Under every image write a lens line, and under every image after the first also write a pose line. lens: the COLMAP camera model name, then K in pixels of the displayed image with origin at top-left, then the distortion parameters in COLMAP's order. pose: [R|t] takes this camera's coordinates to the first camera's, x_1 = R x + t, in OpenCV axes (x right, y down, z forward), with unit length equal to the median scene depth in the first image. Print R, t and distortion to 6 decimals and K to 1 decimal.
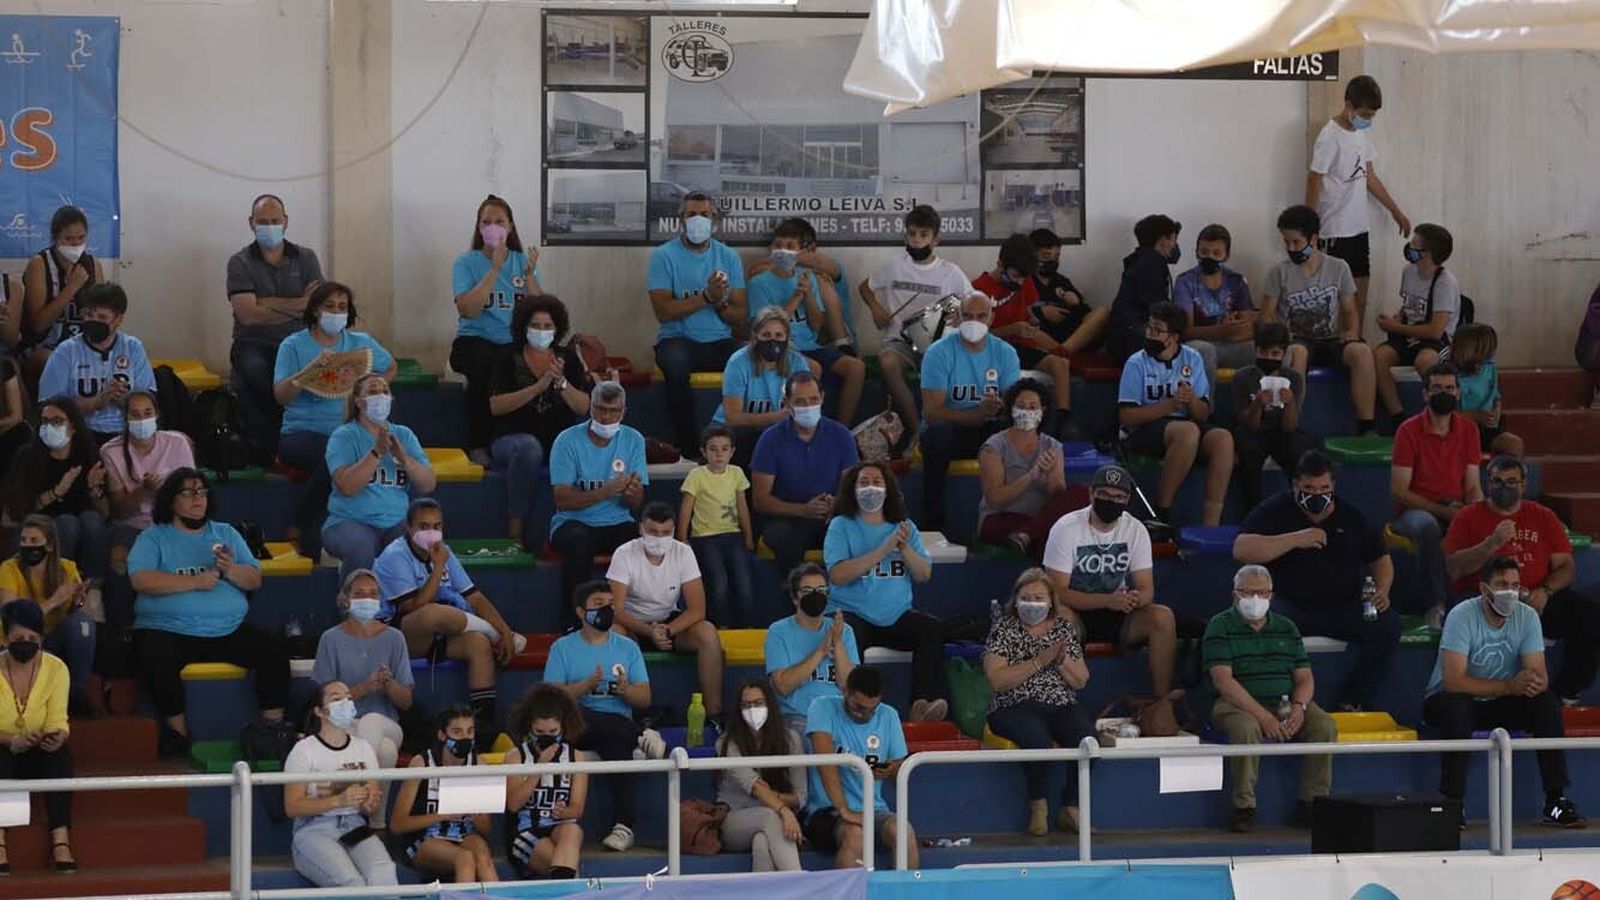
lens RADIAL K [[7452.2, 0, 800.0], [0, 7452.2, 450.0], [0, 0, 1]] dist [0.571895, 2.833069]
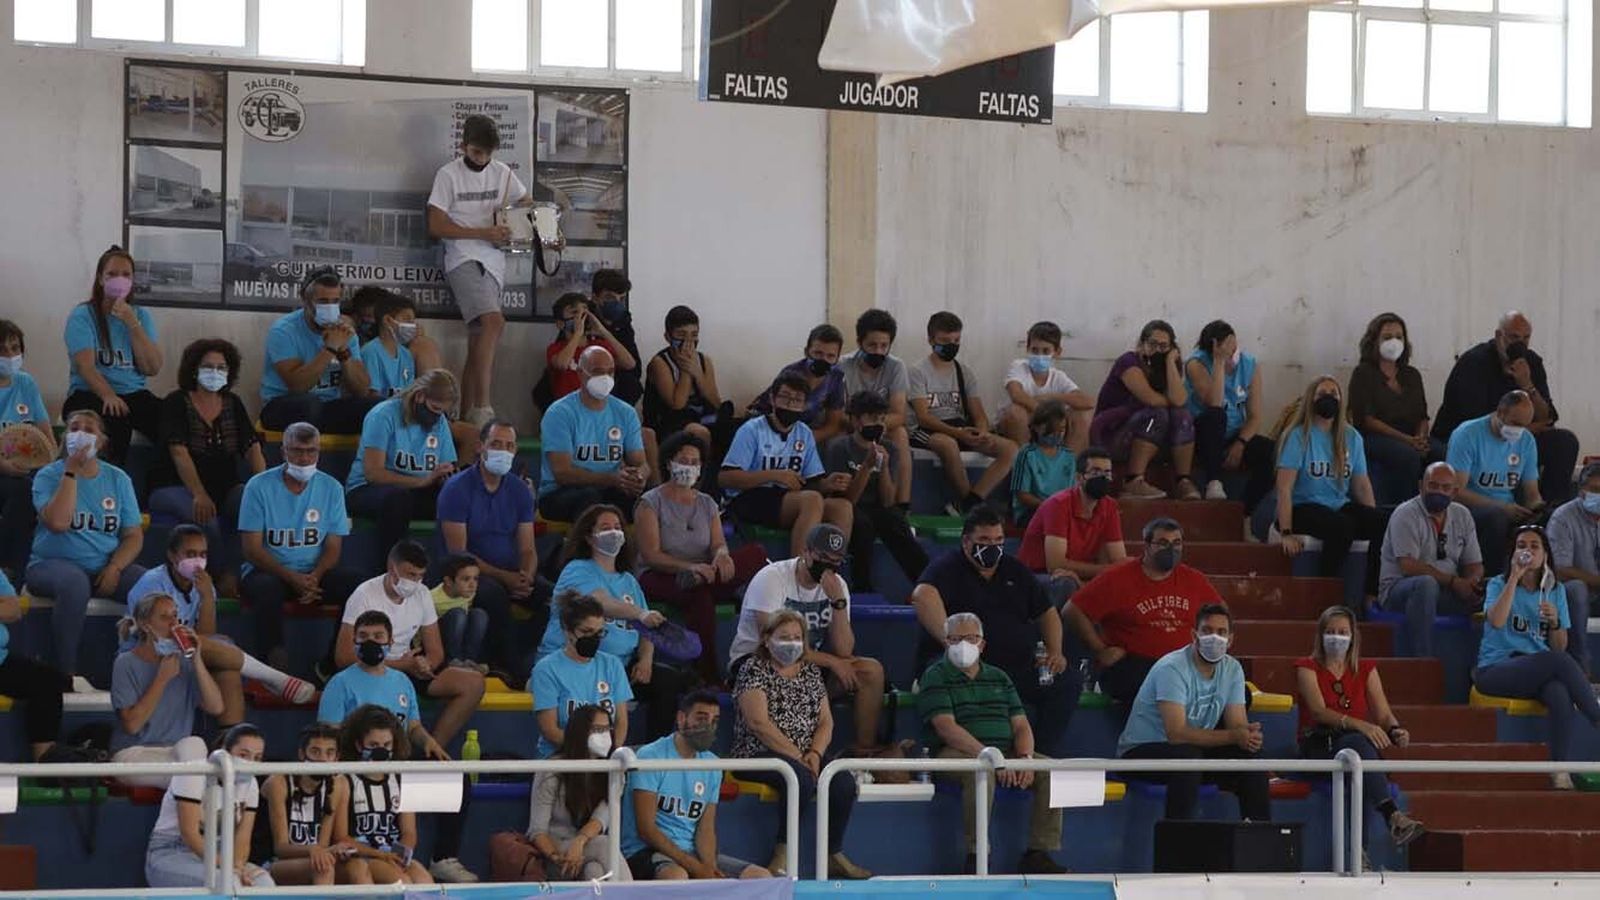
lens RADIAL K [[7452.2, 0, 800.0], [0, 7452.2, 450.0], [0, 0, 1]] dist [0.571895, 2.833069]
pose [[0.972478, 0.011598, 0.232705, -0.172715], [0.000282, 0.998701, -0.050950, 0.040032], [-0.232993, 0.049613, 0.971212, 0.046356]]
